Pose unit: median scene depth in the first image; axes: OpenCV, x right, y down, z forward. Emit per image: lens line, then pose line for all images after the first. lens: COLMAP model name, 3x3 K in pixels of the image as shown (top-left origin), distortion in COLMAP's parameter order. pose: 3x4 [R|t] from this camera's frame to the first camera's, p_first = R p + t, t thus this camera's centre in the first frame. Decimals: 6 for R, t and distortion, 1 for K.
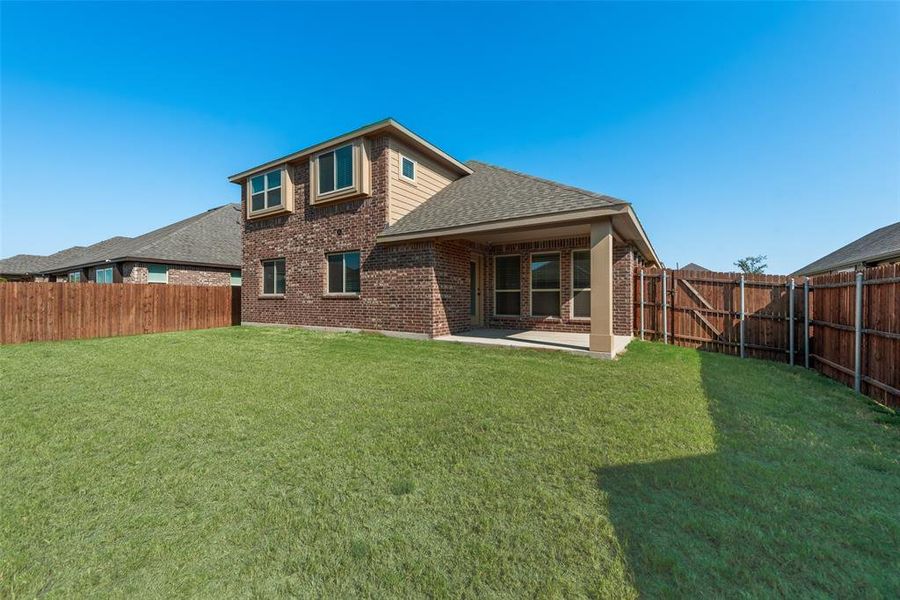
lens RADIAL K [[351.4, 0, 447.3], [0, 351.4, 300.9], [0, 0, 1]] dist [0.008361, -0.000072]
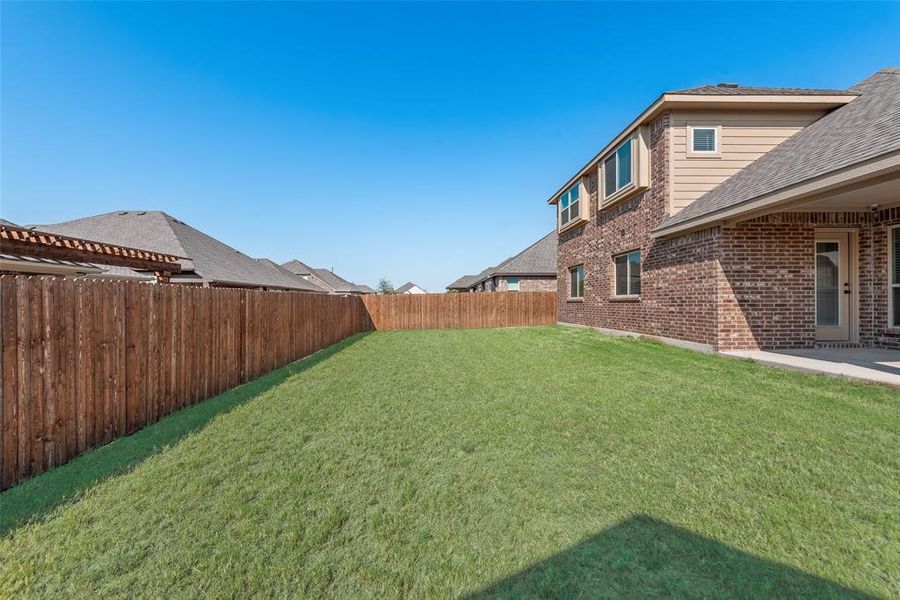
lens RADIAL K [[351.4, 0, 447.3], [0, 351.4, 300.9], [0, 0, 1]] dist [0.008361, -0.000072]
pose [[0.571681, -0.009771, -0.820418, 0.221560], [0.003842, 0.999950, -0.009232, -0.000167], [0.820467, 0.002126, 0.571690, 0.052493]]
